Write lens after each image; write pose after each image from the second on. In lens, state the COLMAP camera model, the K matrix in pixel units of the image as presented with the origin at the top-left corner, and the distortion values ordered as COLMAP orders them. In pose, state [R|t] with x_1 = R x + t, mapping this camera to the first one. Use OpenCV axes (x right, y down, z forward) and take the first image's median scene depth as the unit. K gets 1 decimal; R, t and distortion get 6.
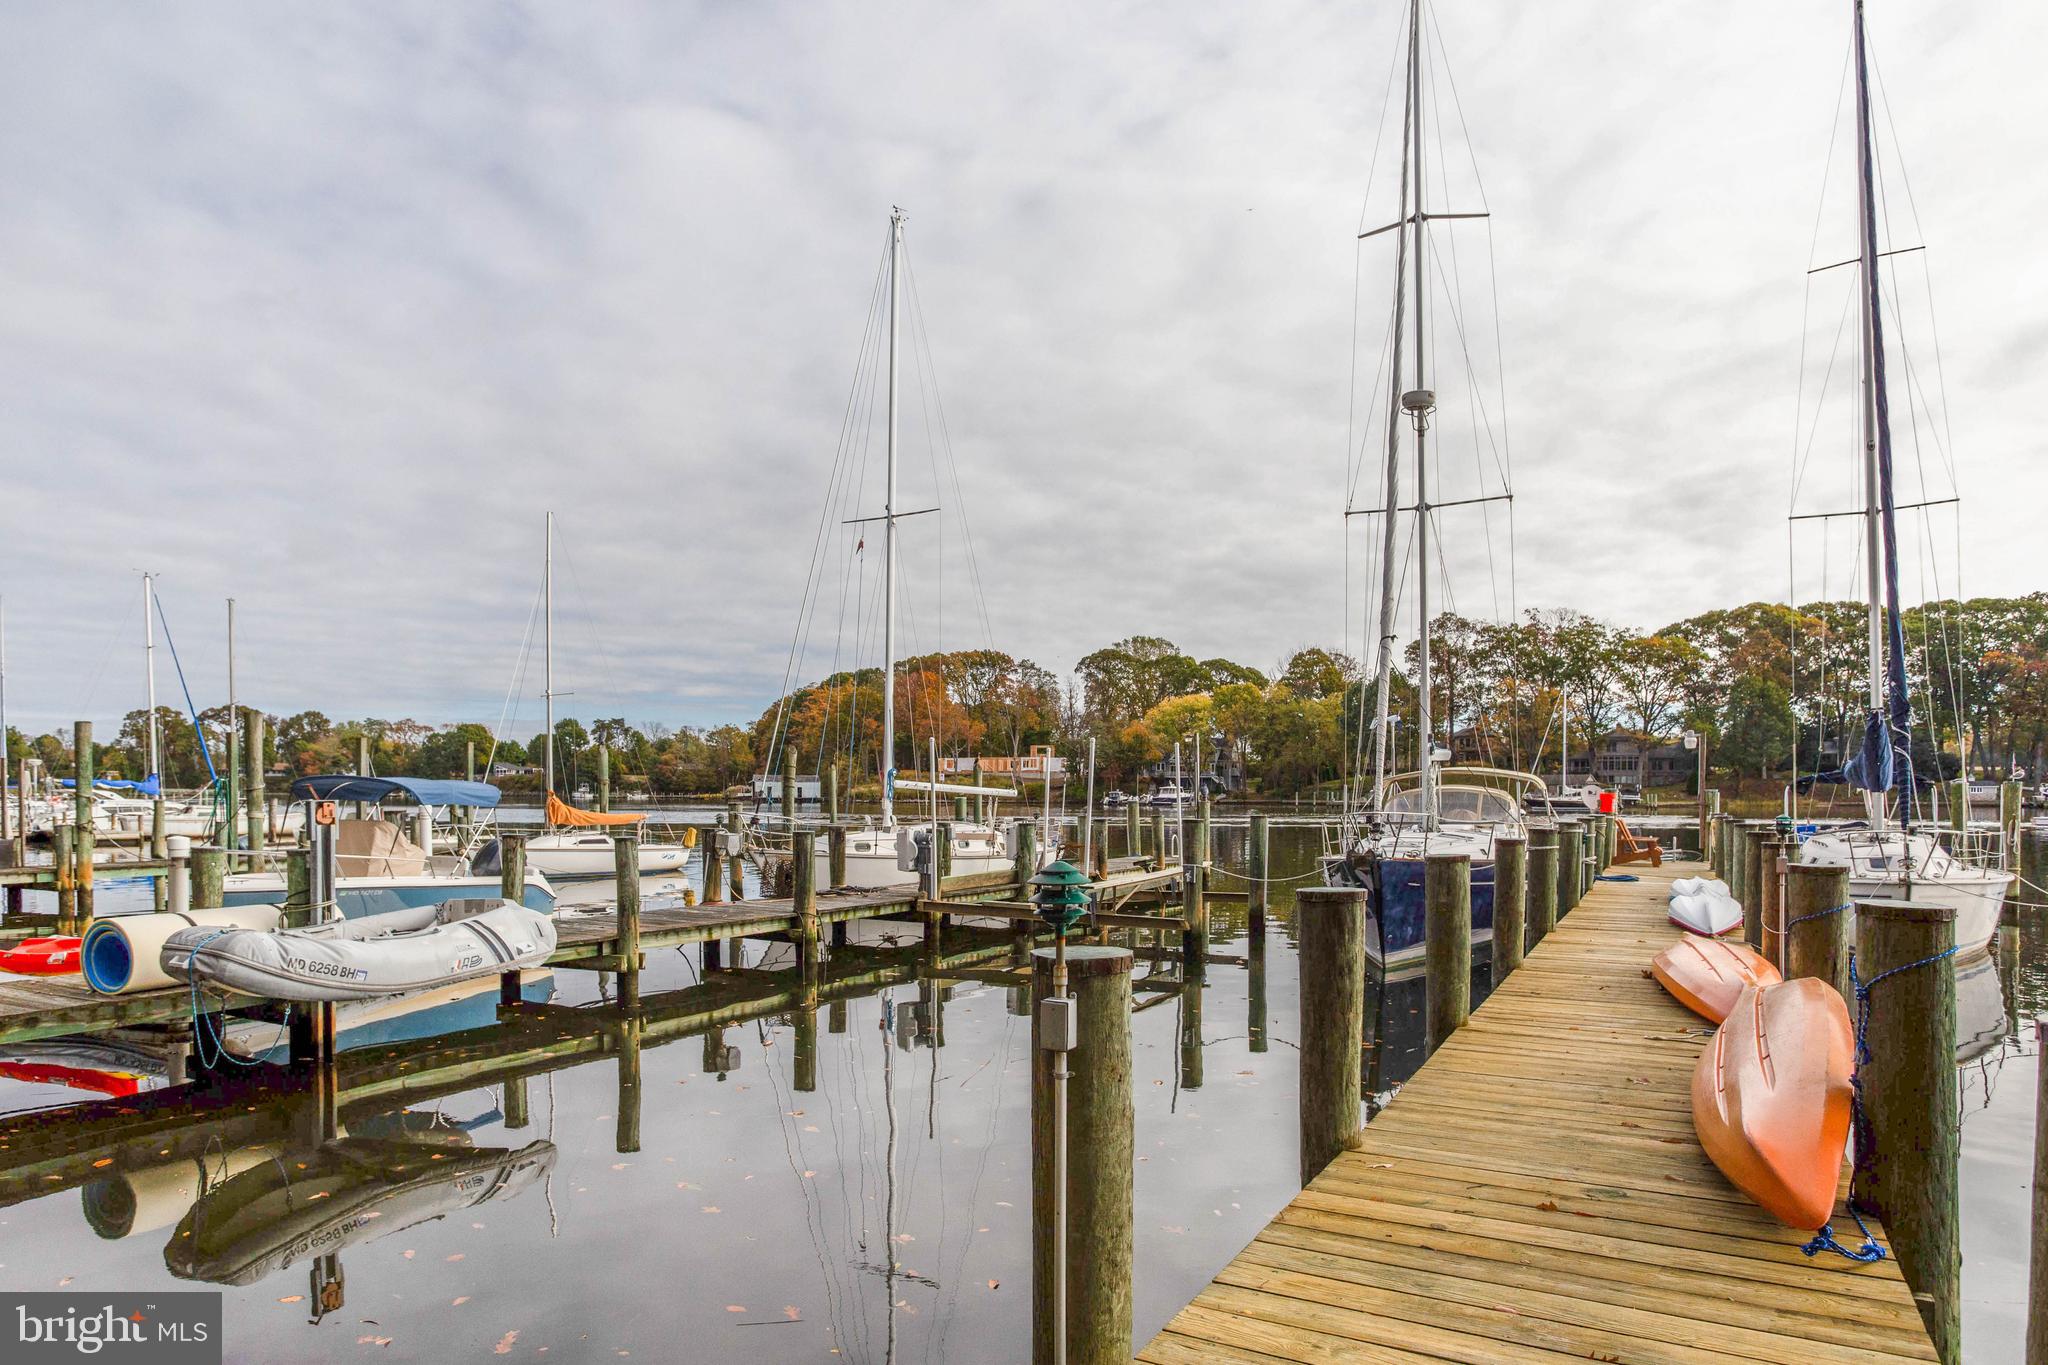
lens RADIAL K [[1250.0, 0, 1025.4], [0, 1250.0, 807.9], [0, 0, 1]] dist [-0.020569, 0.019496]
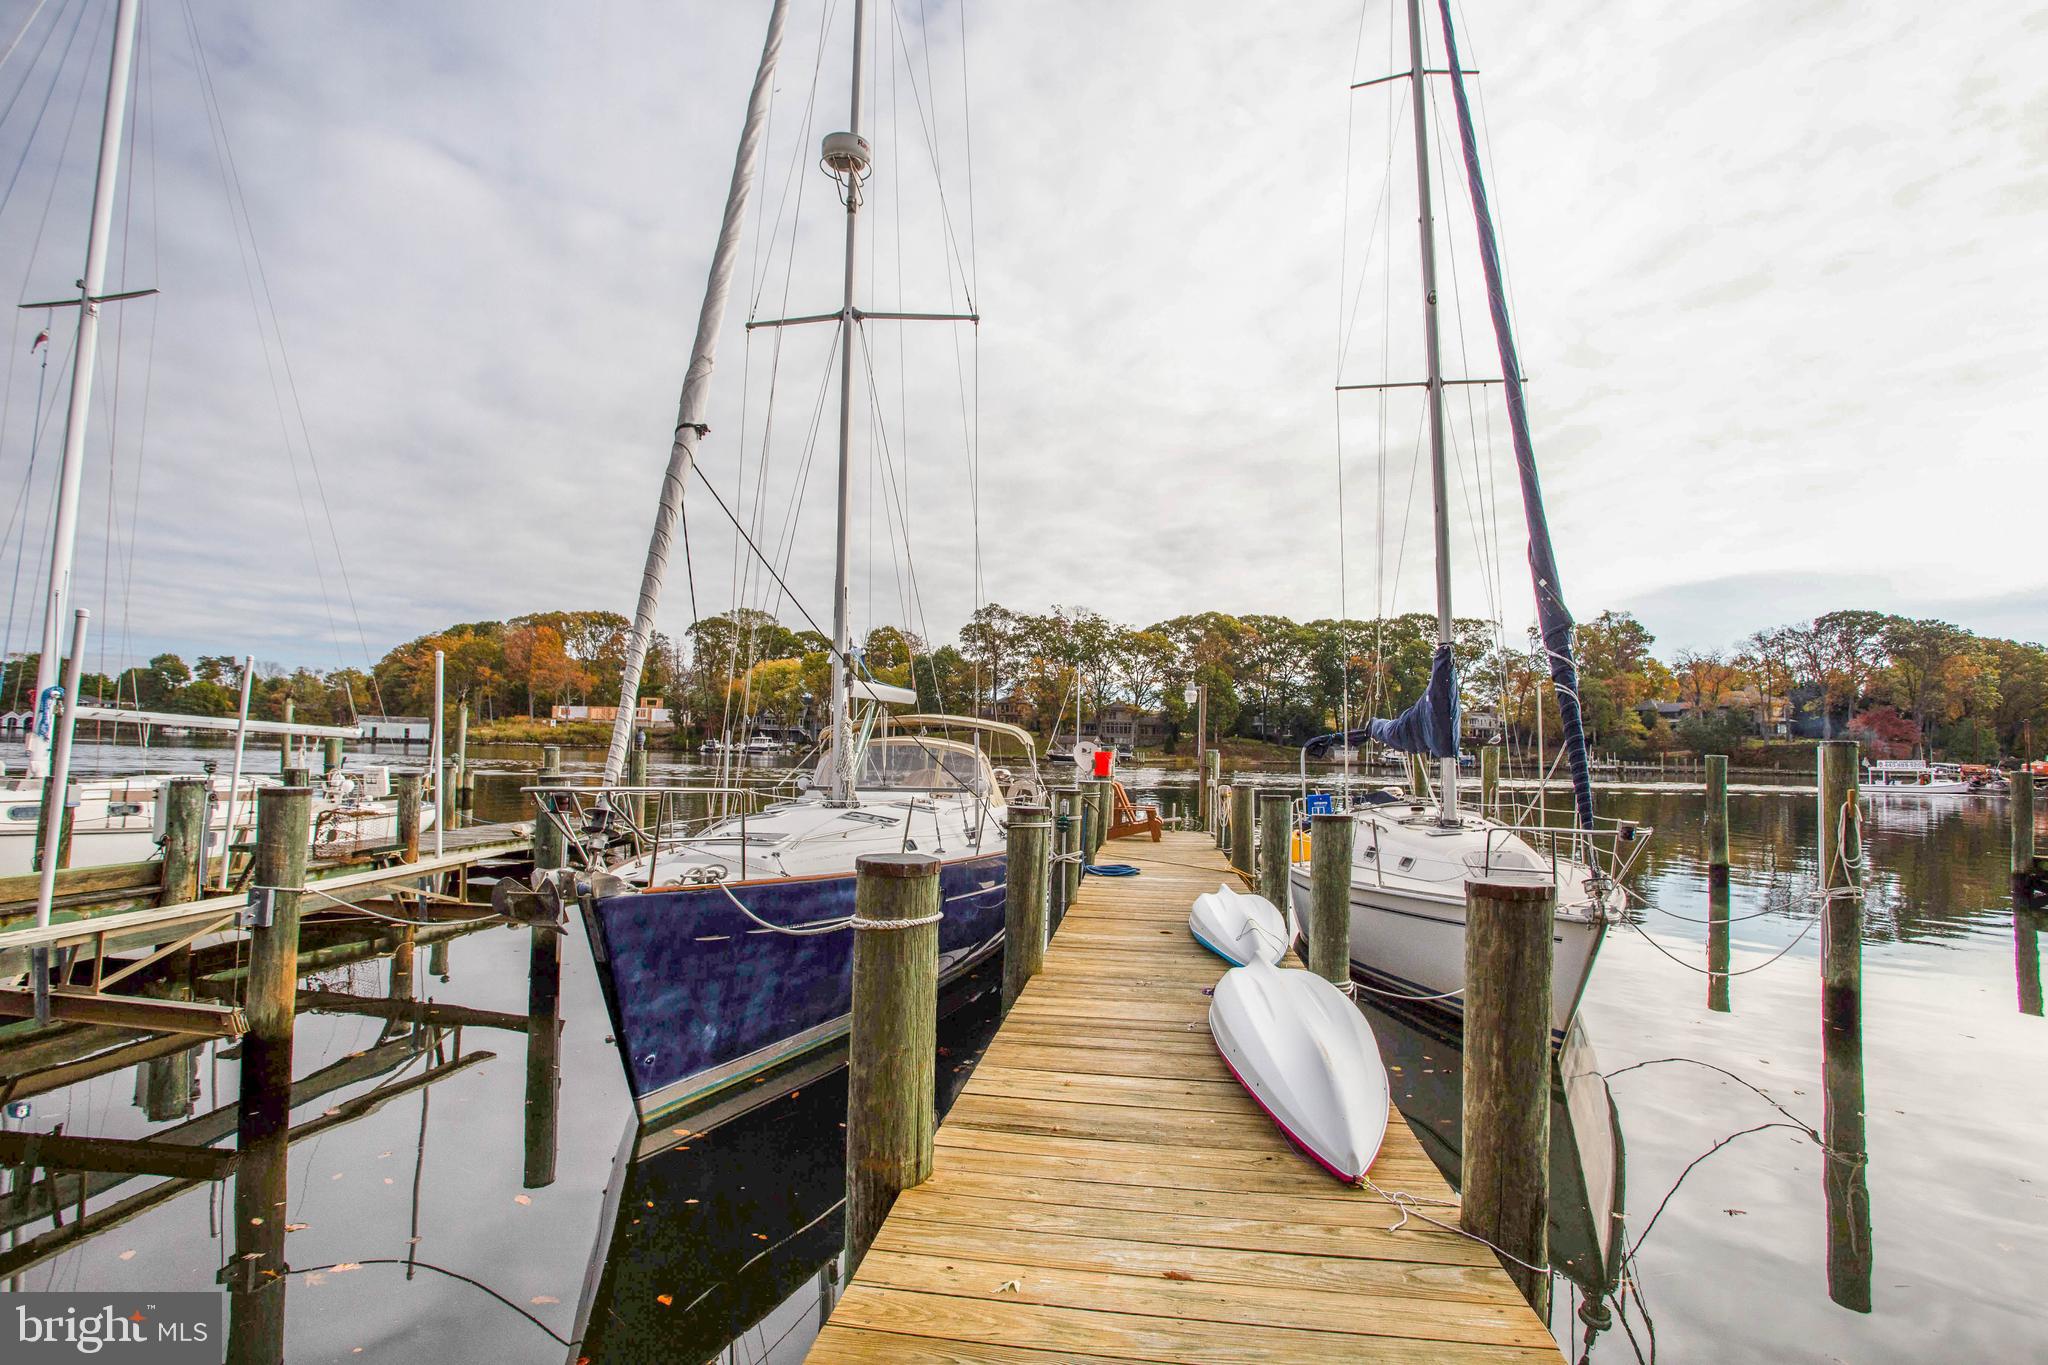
lens RADIAL K [[996.5, 0, 1011.3], [0, 996.5, 677.0], [0, 0, 1]] dist [-0.044168, 0.008077]
pose [[0.942923, 0.044671, 0.330000, 0.024424], [-0.018194, 0.996392, -0.082892, -0.000654], [-0.332512, 0.072157, 0.940335, 0.050934]]
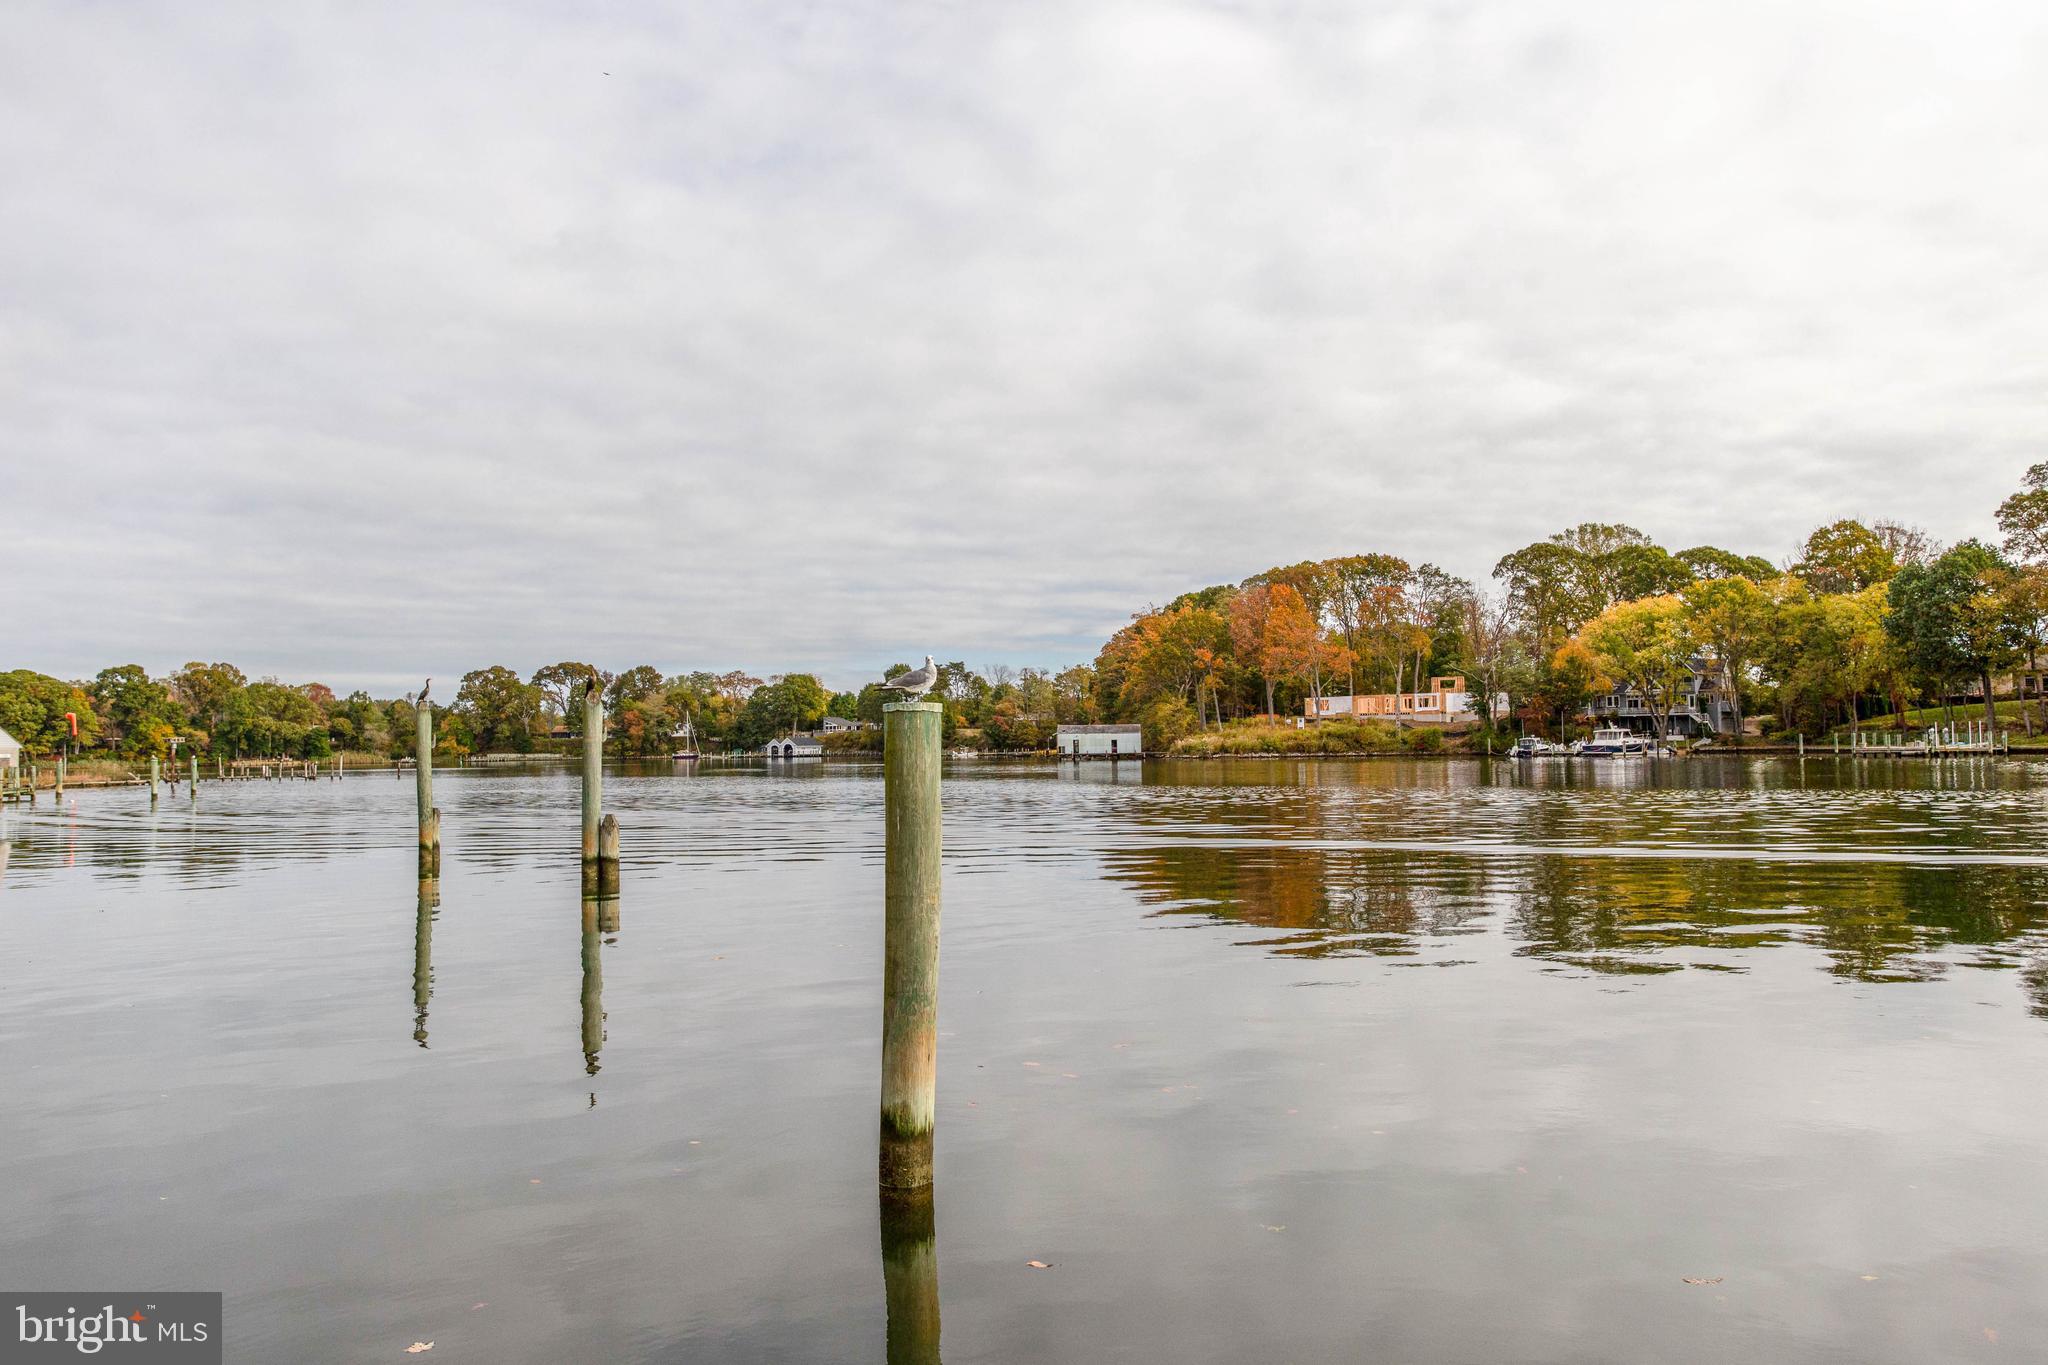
lens RADIAL K [[1446.1, 0, 1060.8], [0, 1446.1, 675.8], [0, 0, 1]] dist [0.007042, 0.012844]
pose [[0.950259, -0.032343, -0.309777, 0.064281], [0.014021, 0.998028, -0.061191, -0.001739], [0.311145, 0.053804, 0.948838, 0.120641]]
